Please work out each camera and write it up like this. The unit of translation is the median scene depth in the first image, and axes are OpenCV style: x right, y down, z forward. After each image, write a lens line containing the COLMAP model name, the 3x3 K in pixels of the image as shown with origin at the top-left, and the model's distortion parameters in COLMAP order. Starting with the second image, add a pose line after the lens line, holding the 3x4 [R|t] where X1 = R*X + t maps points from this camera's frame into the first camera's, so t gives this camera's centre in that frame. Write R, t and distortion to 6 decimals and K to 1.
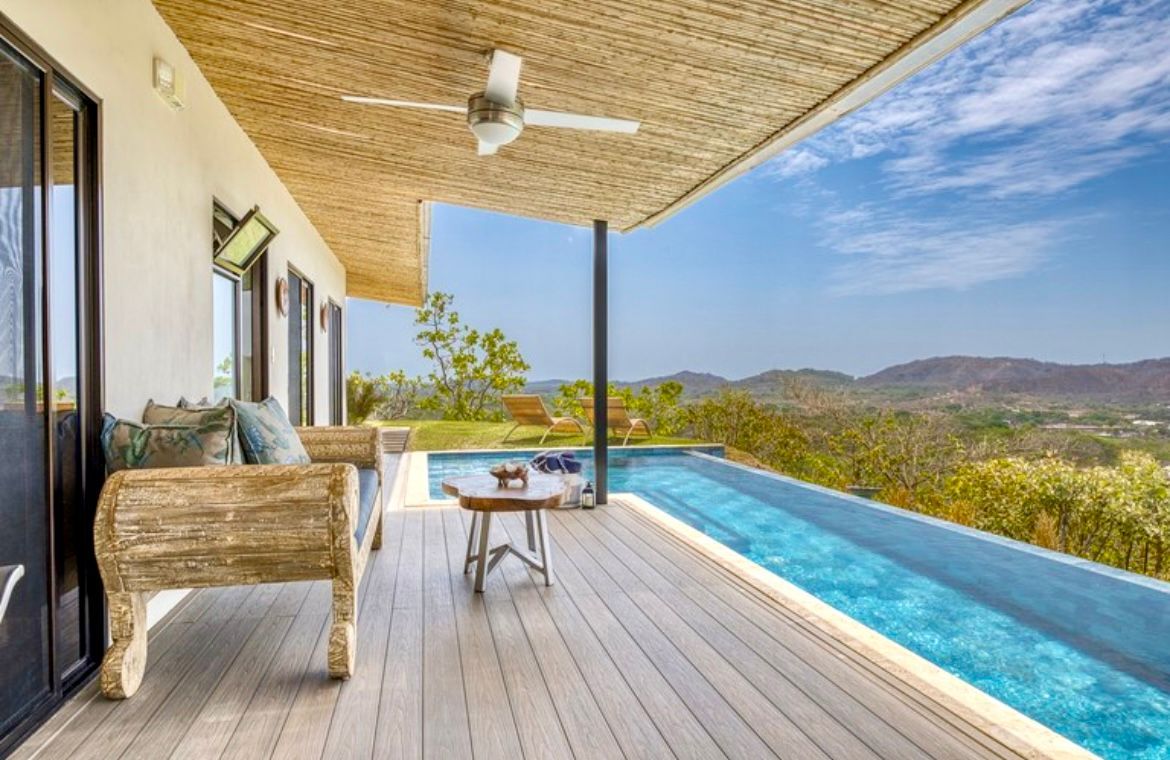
lens RADIAL K [[719.3, 0, 585.0], [0, 719.3, 380.0], [0, 0, 1]] dist [-0.004839, -0.002201]
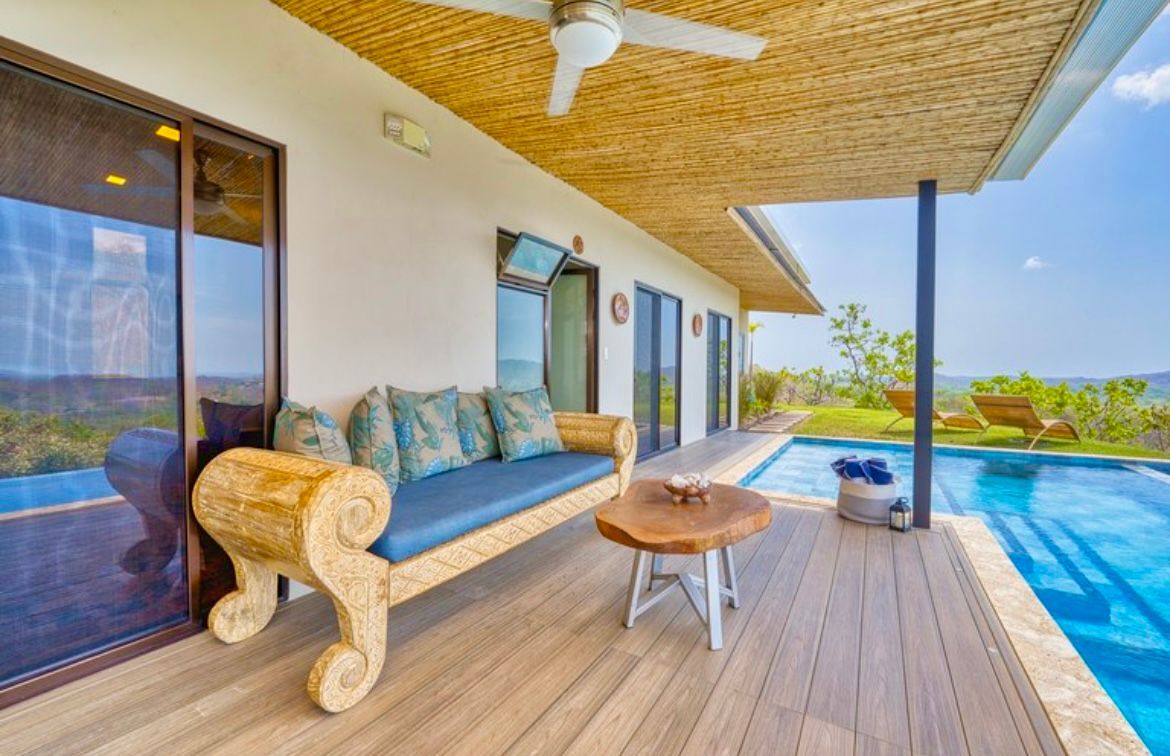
lens RADIAL K [[472.1, 0, 585.0], [0, 472.1, 378.0], [0, 0, 1]] dist [-0.007232, -0.000081]
pose [[0.716567, 0.016133, -0.697331, 0.099606], [-0.009618, 0.999866, 0.013249, -0.001065], [0.697452, -0.002786, 0.716626, 0.287712]]
